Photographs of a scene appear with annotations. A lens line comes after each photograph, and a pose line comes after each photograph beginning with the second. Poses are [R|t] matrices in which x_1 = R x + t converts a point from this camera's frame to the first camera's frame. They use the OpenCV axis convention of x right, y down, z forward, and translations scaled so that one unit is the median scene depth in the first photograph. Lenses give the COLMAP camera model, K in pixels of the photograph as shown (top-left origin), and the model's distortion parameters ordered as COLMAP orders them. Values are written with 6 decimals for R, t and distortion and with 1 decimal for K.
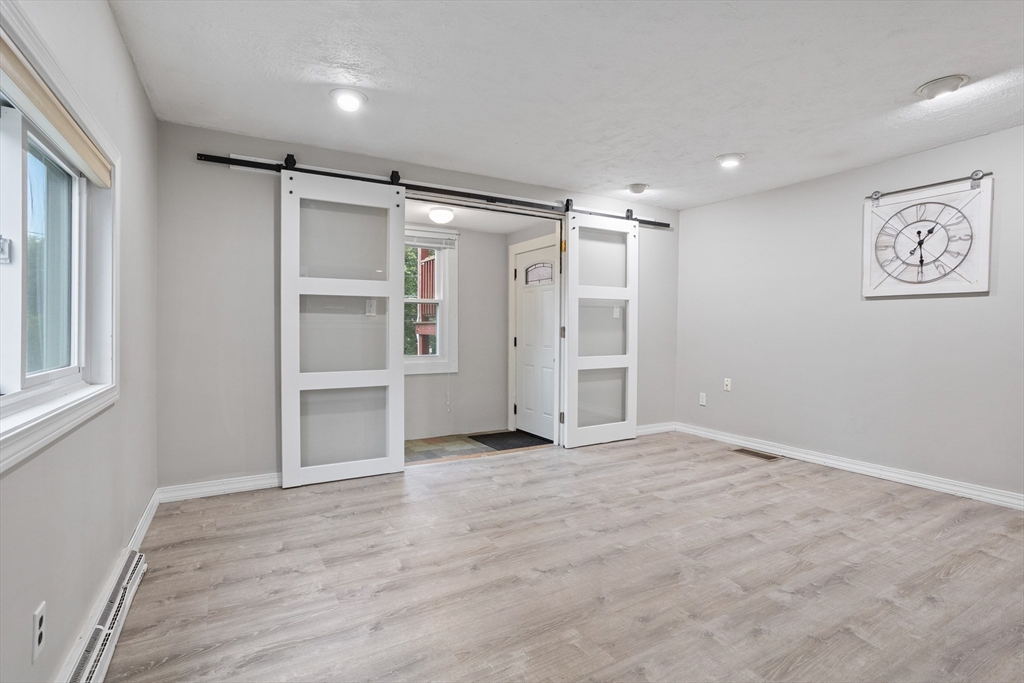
lens RADIAL K [[499.1, 0, 519.8], [0, 499.1, 335.2], [0, 0, 1]] dist [-0.034758, 0.016505]
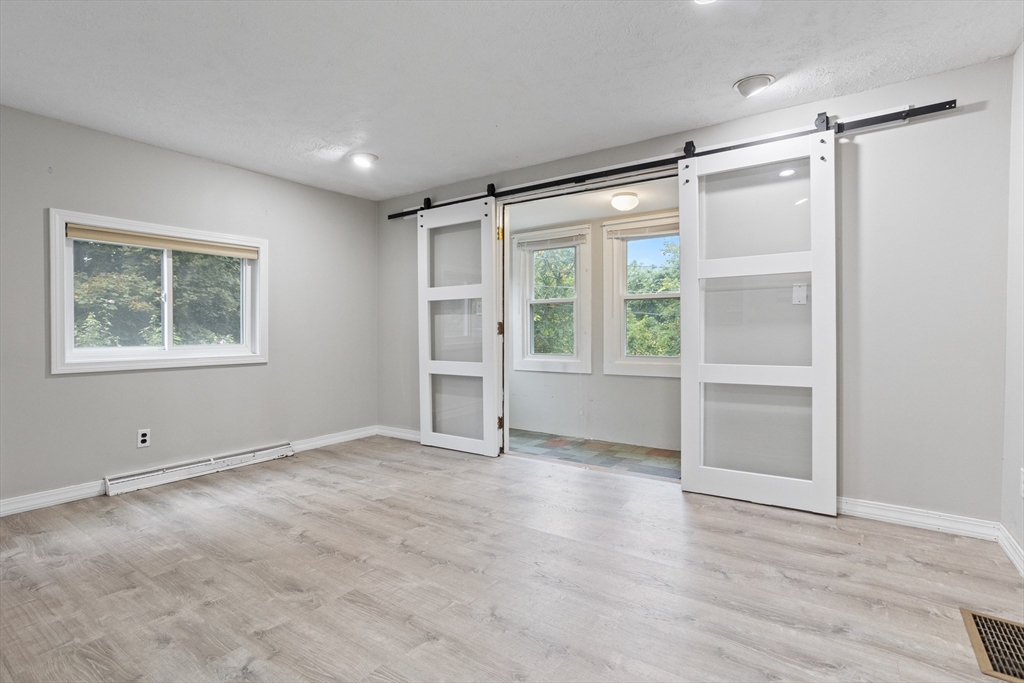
lens RADIAL K [[499.1, 0, 516.8], [0, 499.1, 334.6], [0, 0, 1]] dist [-0.034758, 0.016505]
pose [[0.410408, -0.000300, -0.911902, 1.032005], [-0.008327, 0.999957, -0.004076, 0.012839], [0.911864, 0.009266, 0.410388, 0.784243]]
